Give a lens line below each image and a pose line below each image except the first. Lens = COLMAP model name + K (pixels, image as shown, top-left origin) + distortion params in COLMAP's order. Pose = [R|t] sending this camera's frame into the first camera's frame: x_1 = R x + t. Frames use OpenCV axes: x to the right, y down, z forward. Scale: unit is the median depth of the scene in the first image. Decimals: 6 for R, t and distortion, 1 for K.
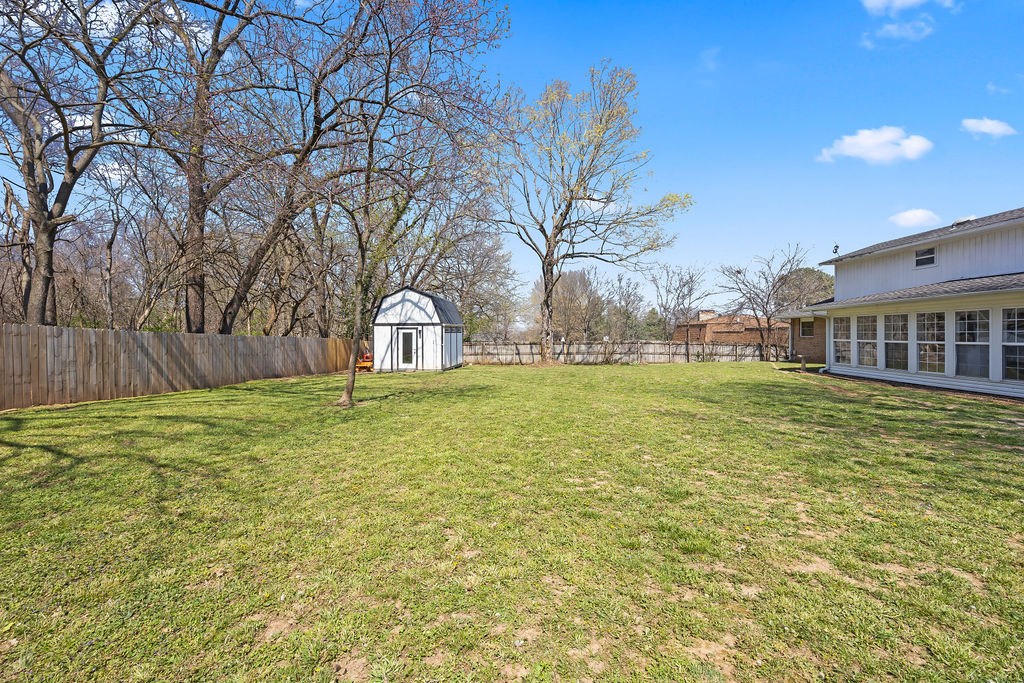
lens RADIAL K [[409.2, 0, 511.3], [0, 409.2, 339.0], [0, 0, 1]] dist [-0.005731, 0.001330]
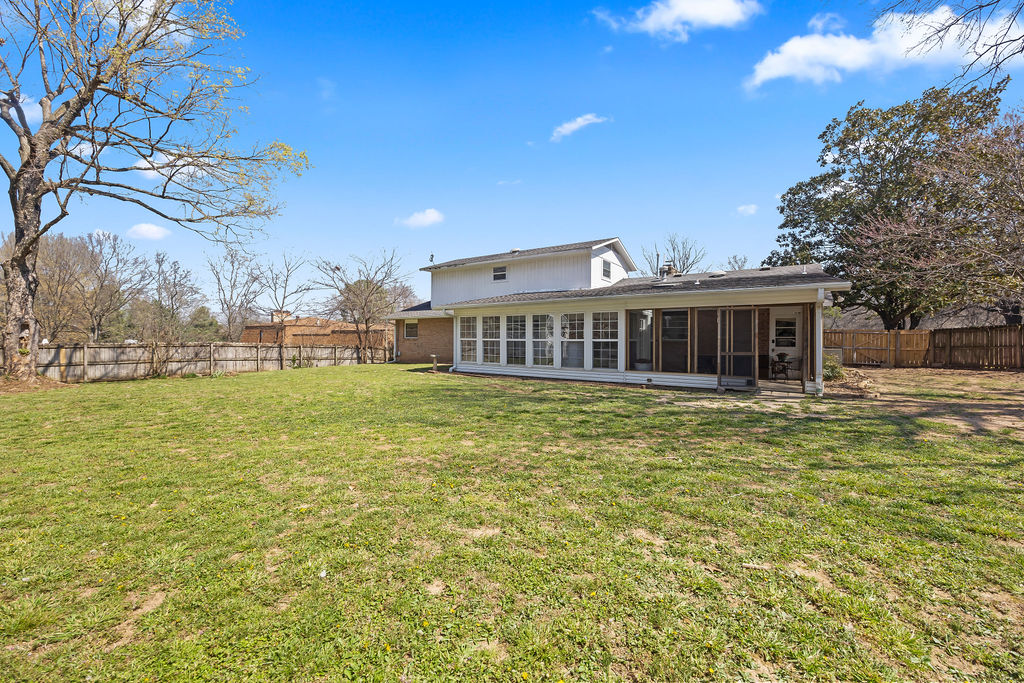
lens RADIAL K [[409.2, 0, 510.8], [0, 409.2, 336.7], [0, 0, 1]] dist [-0.005731, 0.001330]
pose [[0.545947, 0.014244, 0.837698, -0.002472], [0.001456, 0.999838, -0.017950, 0.010364], [-0.837818, 0.011020, 0.545838, 0.226987]]
